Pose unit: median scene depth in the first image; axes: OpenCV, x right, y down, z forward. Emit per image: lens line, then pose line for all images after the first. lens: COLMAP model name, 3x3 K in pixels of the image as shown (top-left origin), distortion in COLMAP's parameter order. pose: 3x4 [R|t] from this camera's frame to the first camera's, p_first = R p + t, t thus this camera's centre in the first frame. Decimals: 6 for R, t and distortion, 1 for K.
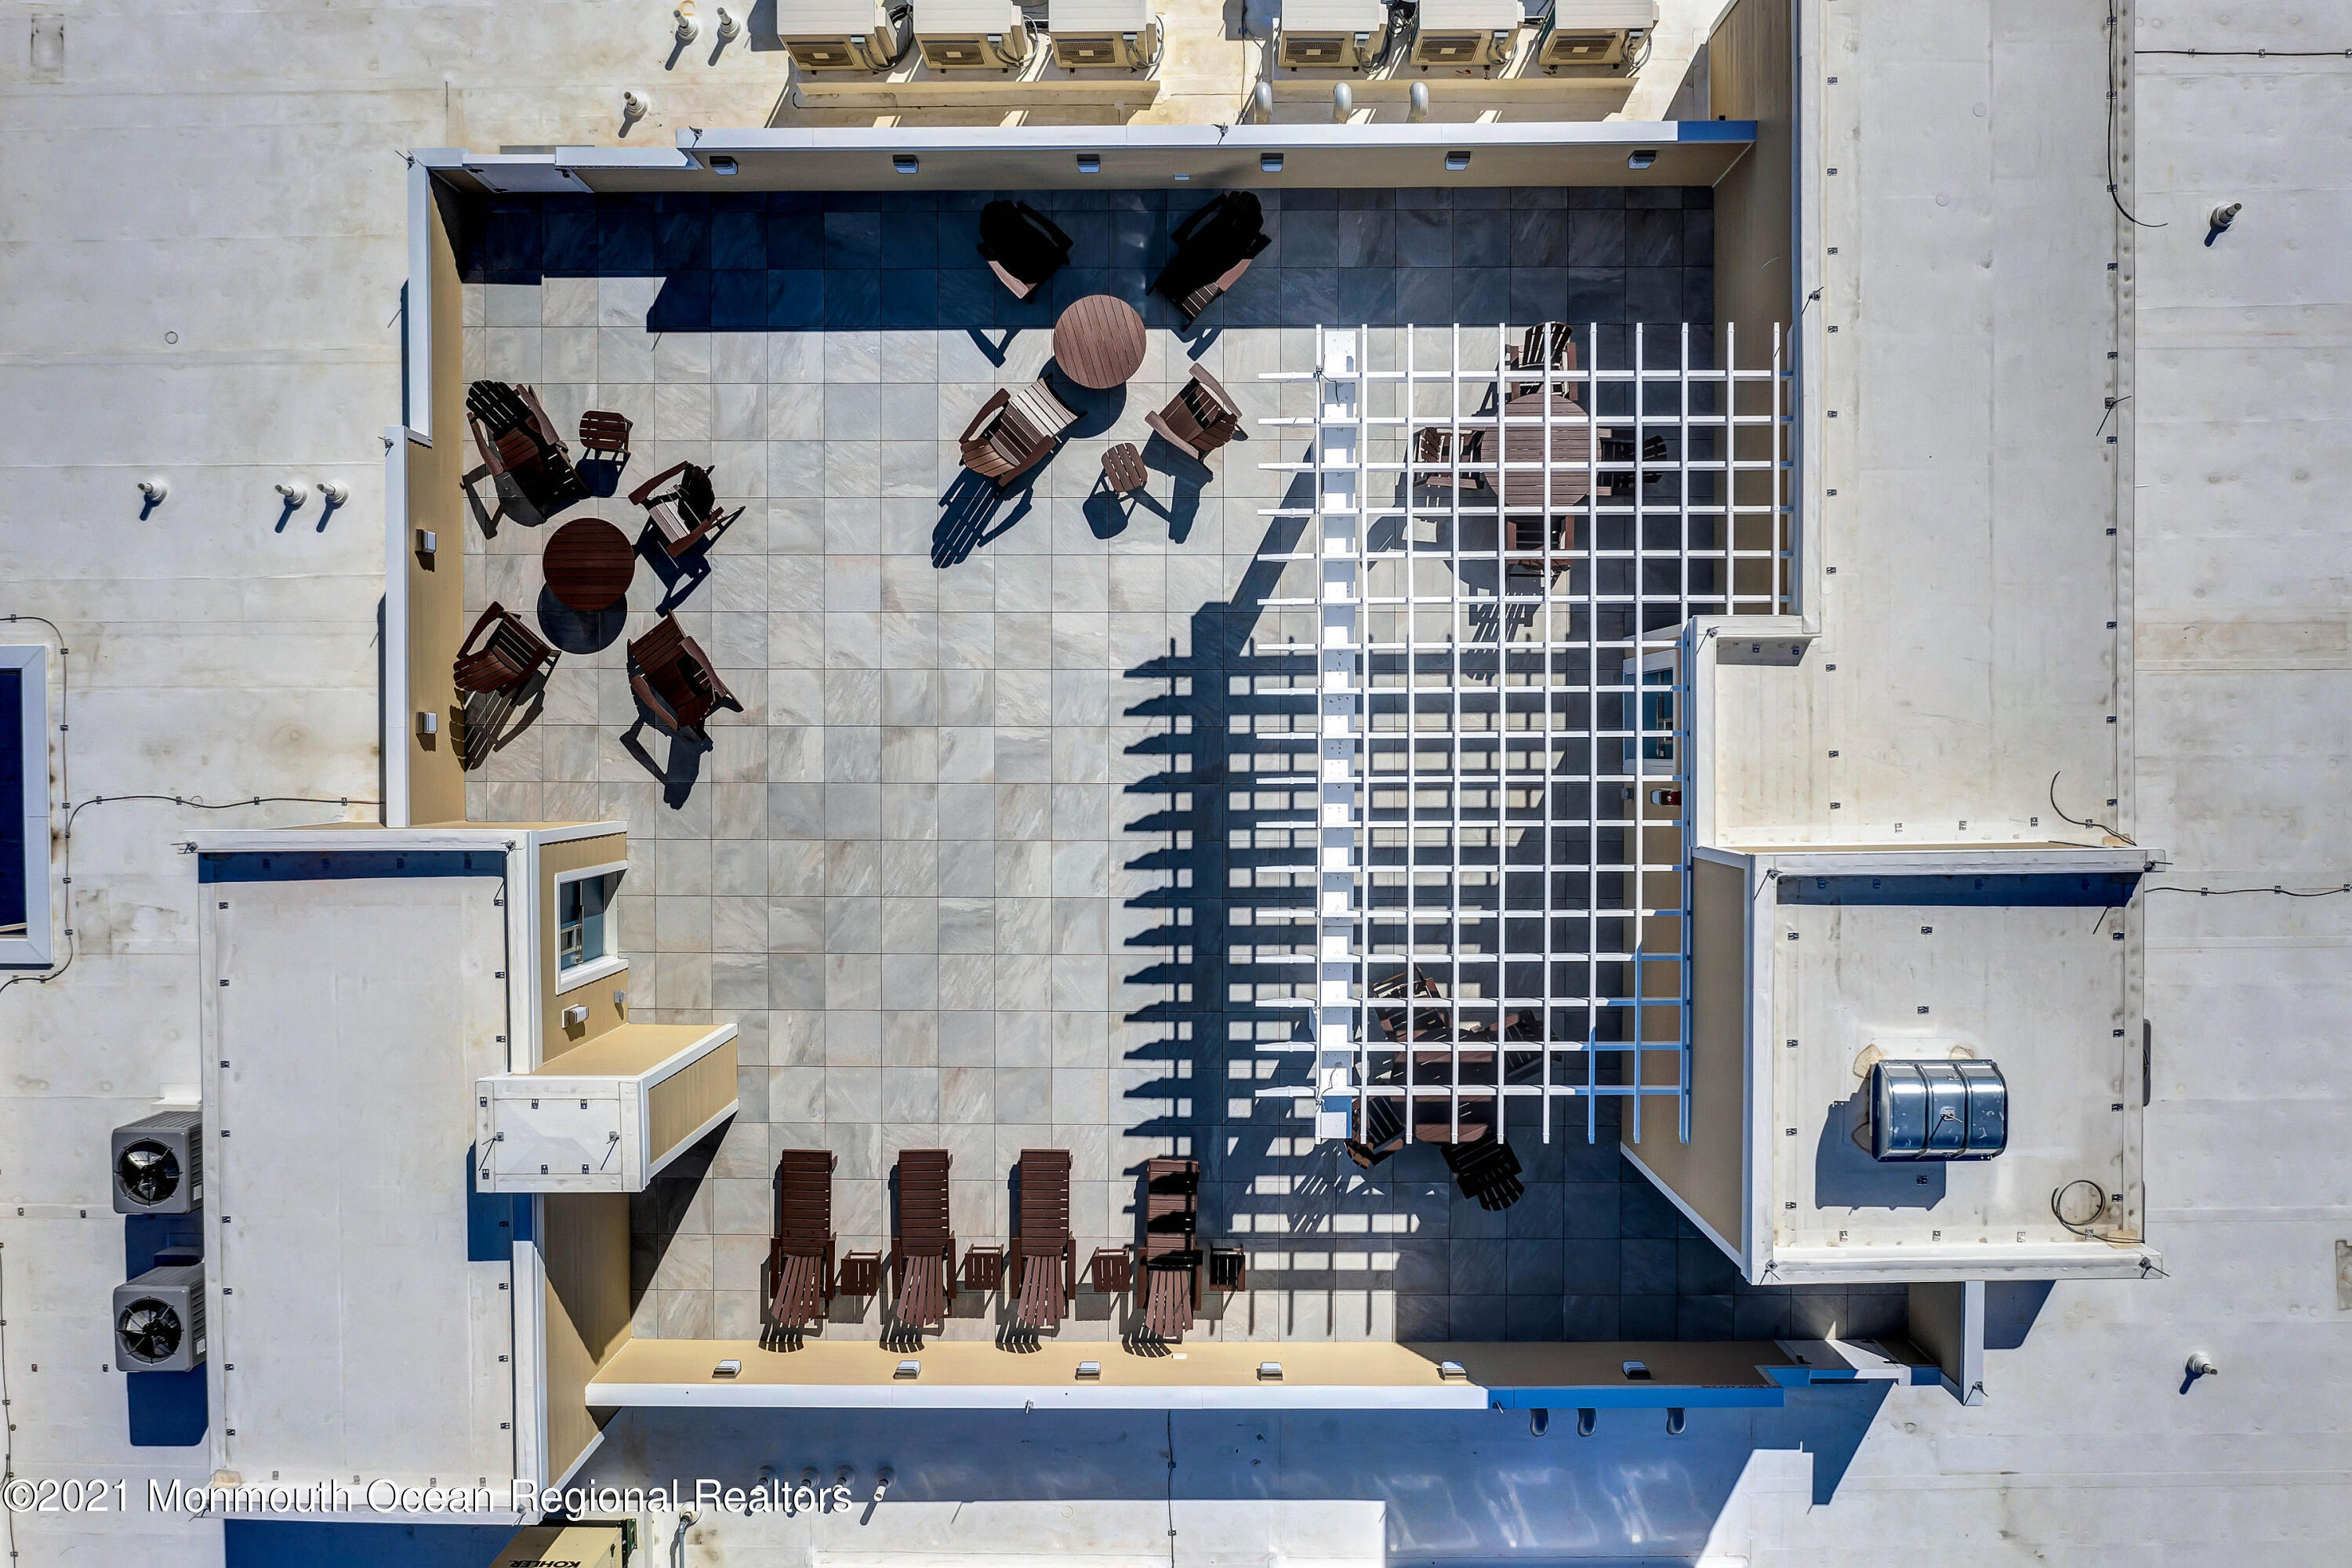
lens RADIAL K [[1854.9, 0, 1177.5], [0, 1854.9, 791.8], [0, 0, 1]] dist [-0.004464, -0.011366]
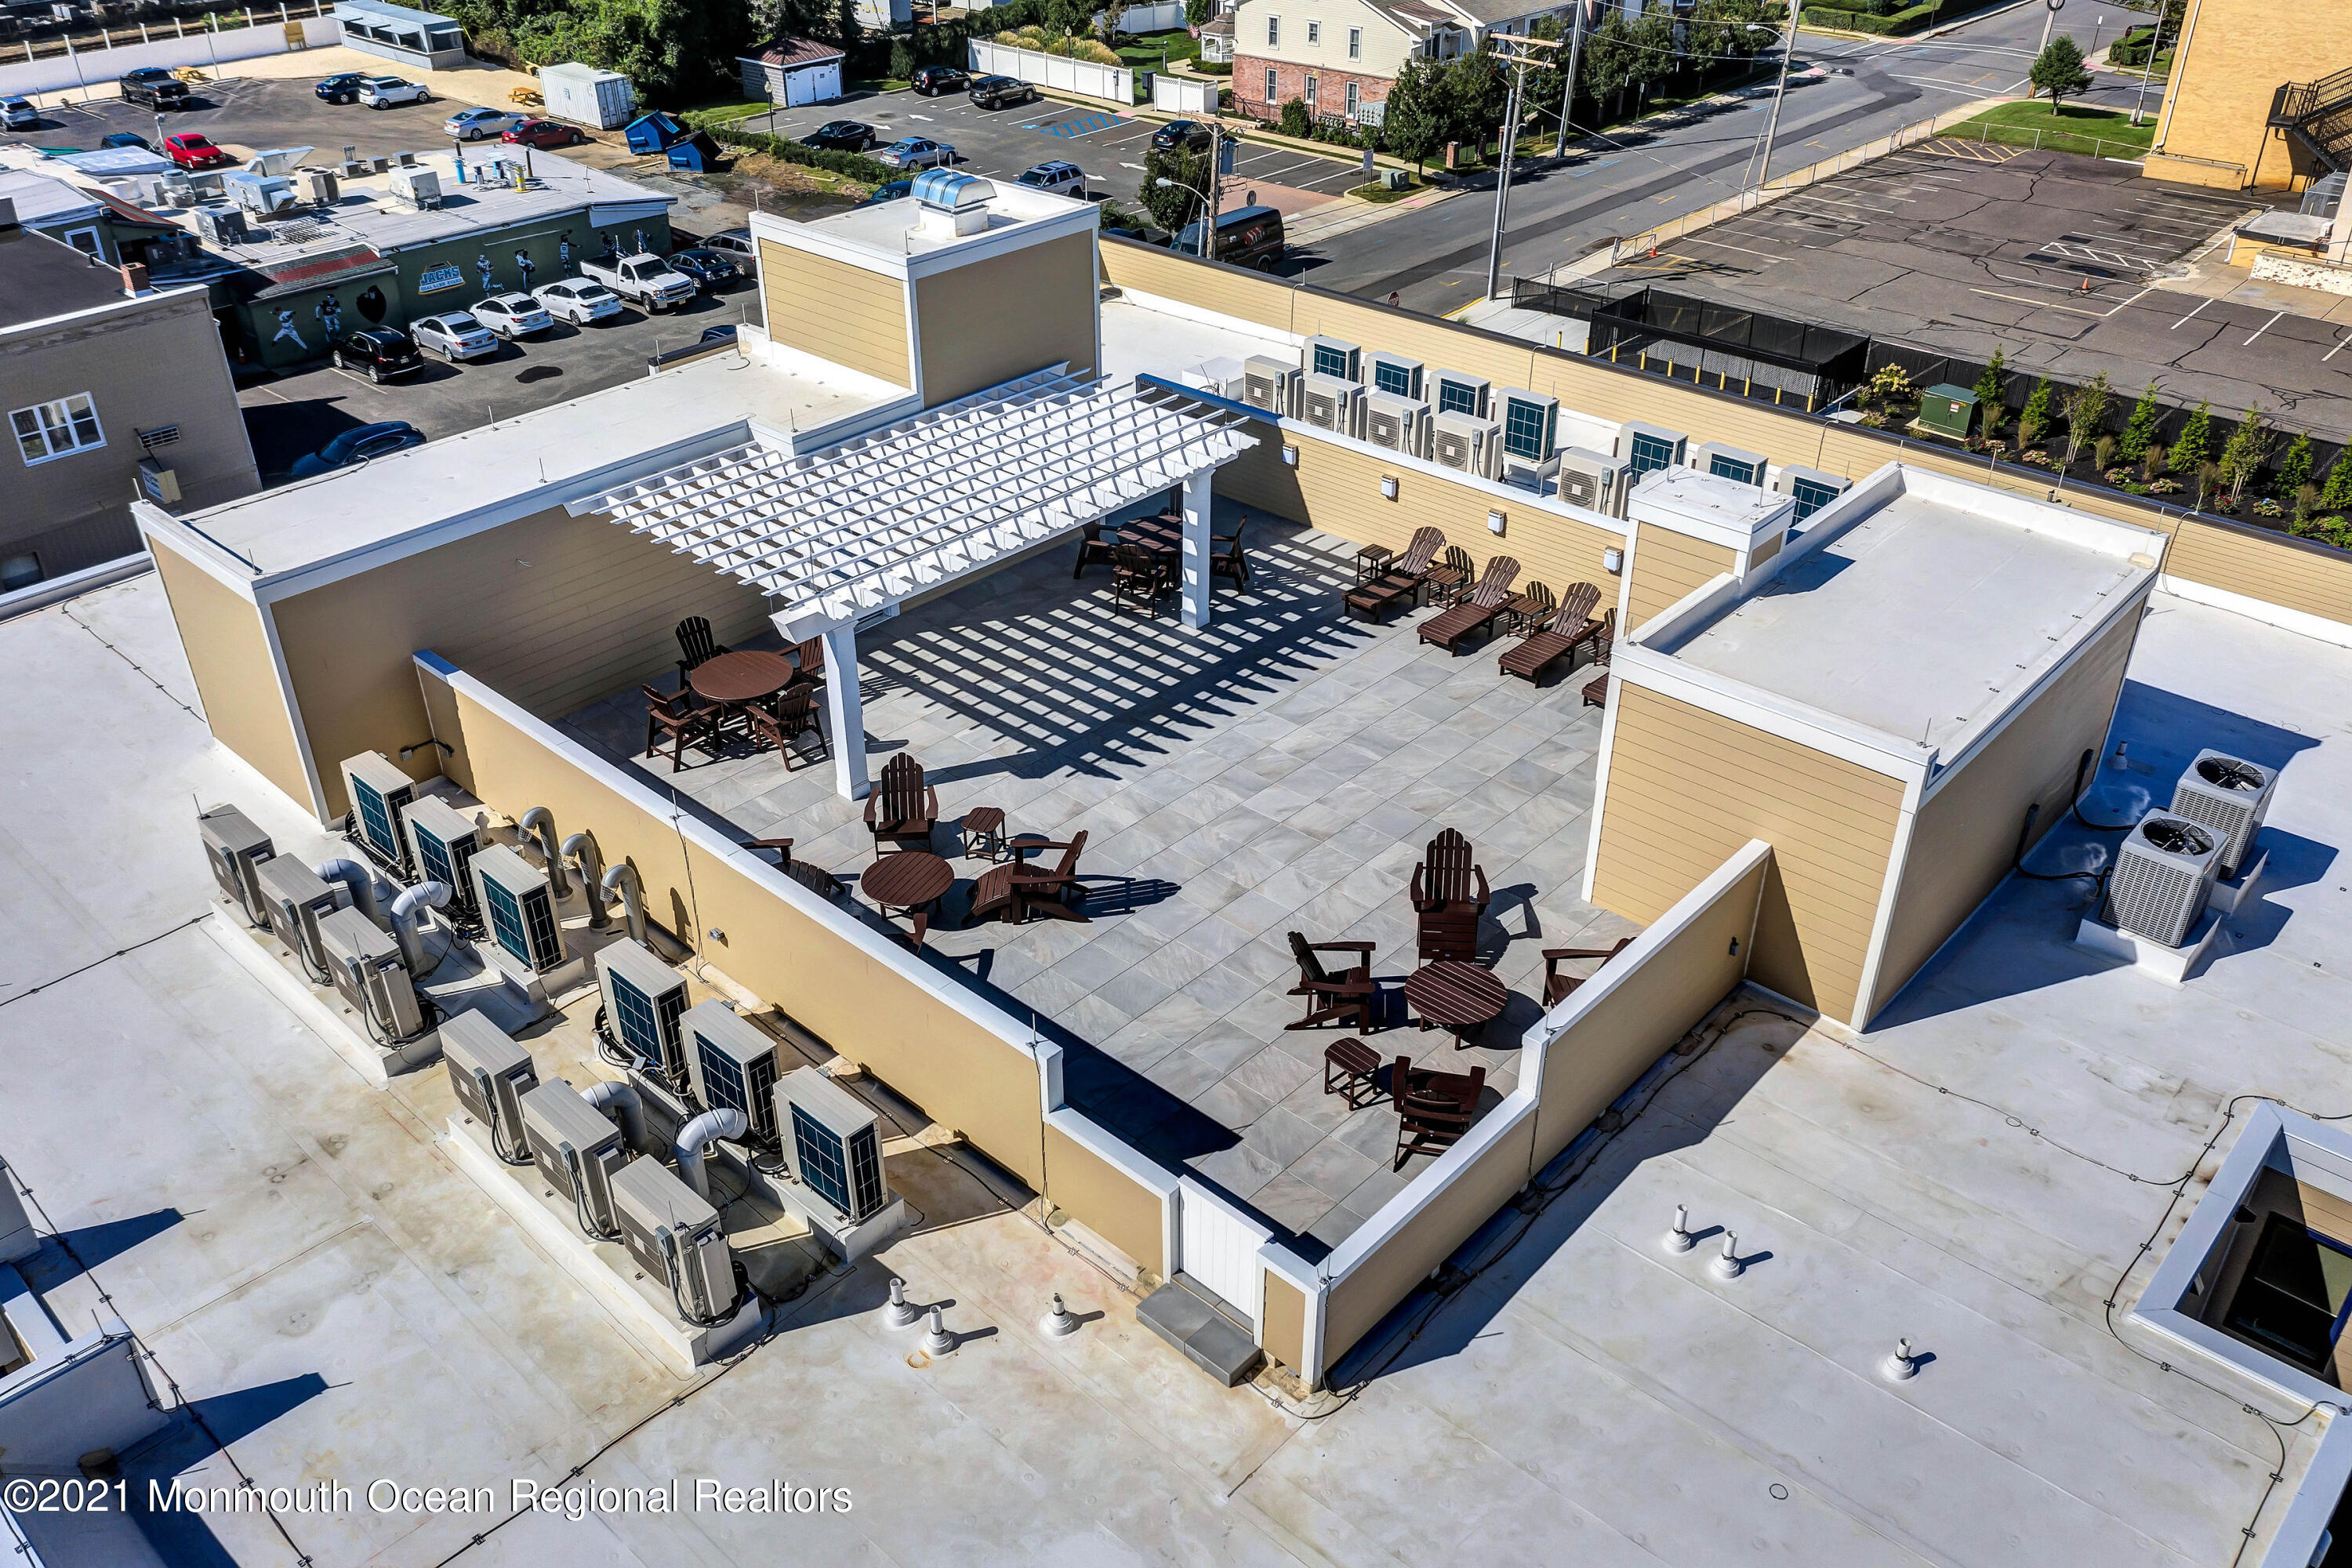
lens RADIAL K [[1854.9, 0, 1177.6], [0, 1854.9, 794.2], [0, 0, 1]] dist [-0.004464, -0.011366]
pose [[-0.734384, -0.337310, 0.588983, -0.710620], [0.677522, -0.416139, 0.606458, -0.716937], [0.040534, 0.844423, 0.534141, 0.416591]]
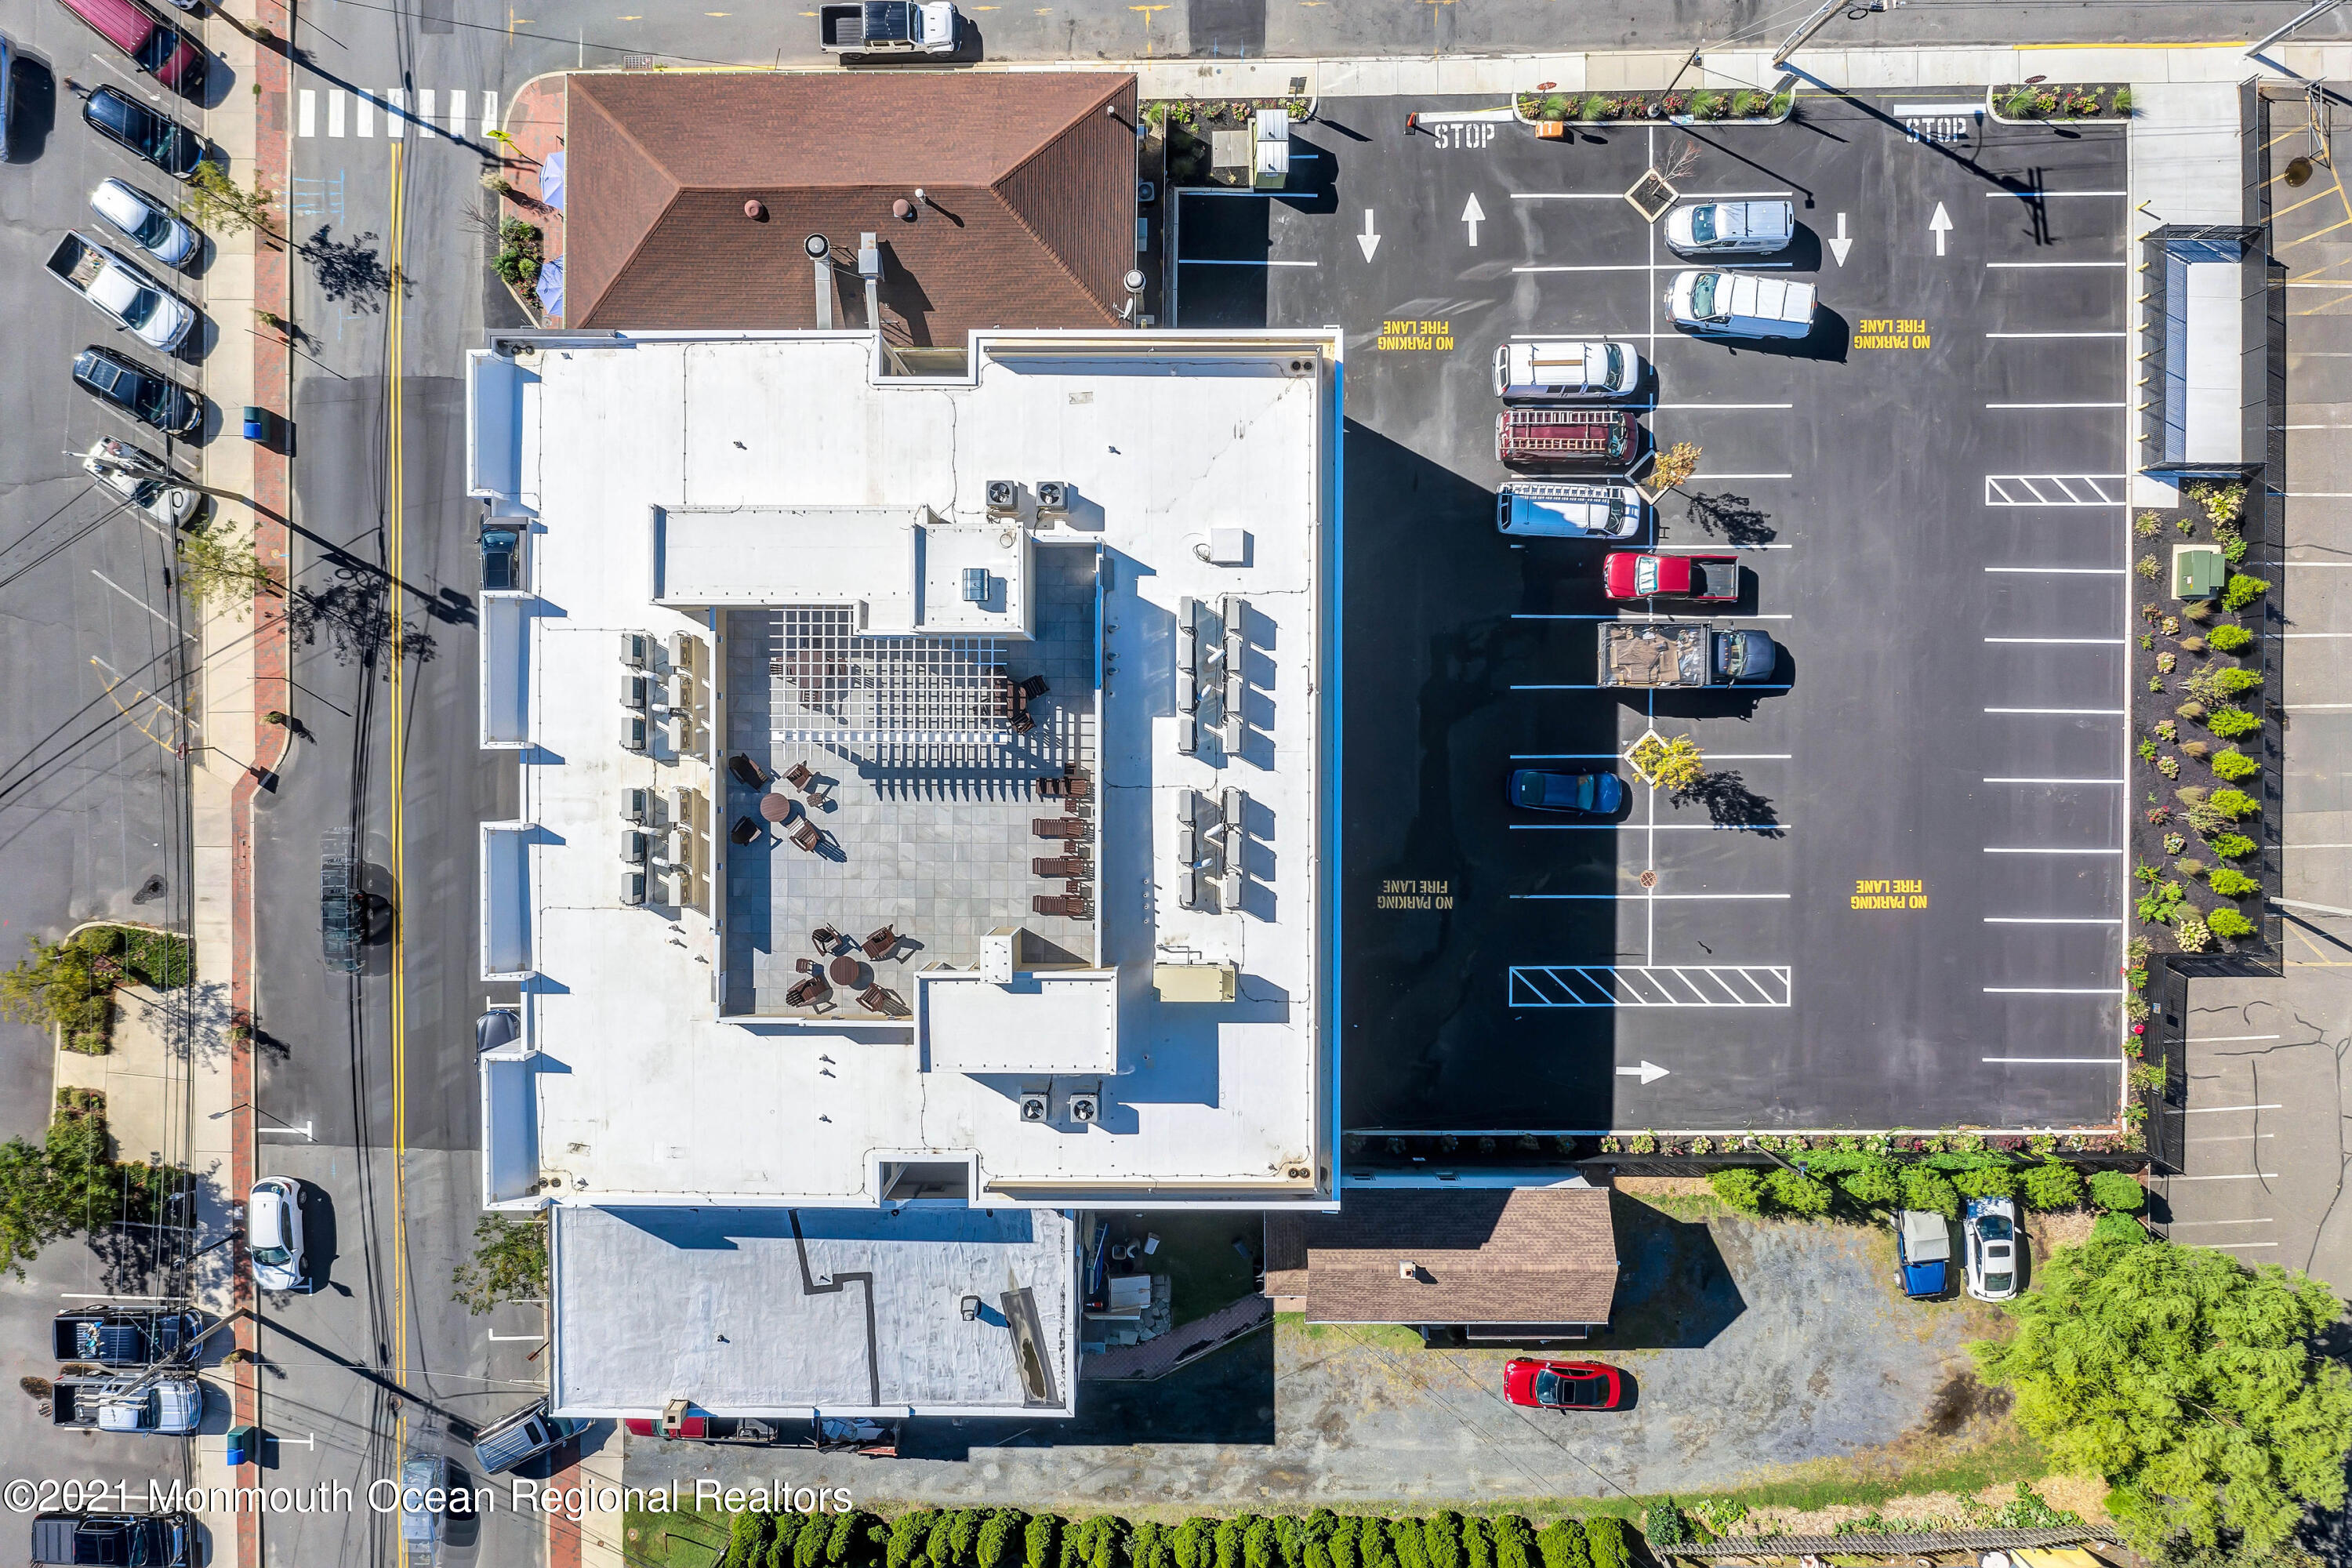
lens RADIAL K [[1854.9, 0, 1157.2], [0, 1854.9, 767.1], [0, 0, 1]] dist [-0.004464, -0.011366]
pose [[0.005537, -0.999970, 0.005398, 0.013412], [0.999051, 0.005299, -0.043221, 0.532512], [0.043191, 0.005632, 0.999051, -2.084625]]
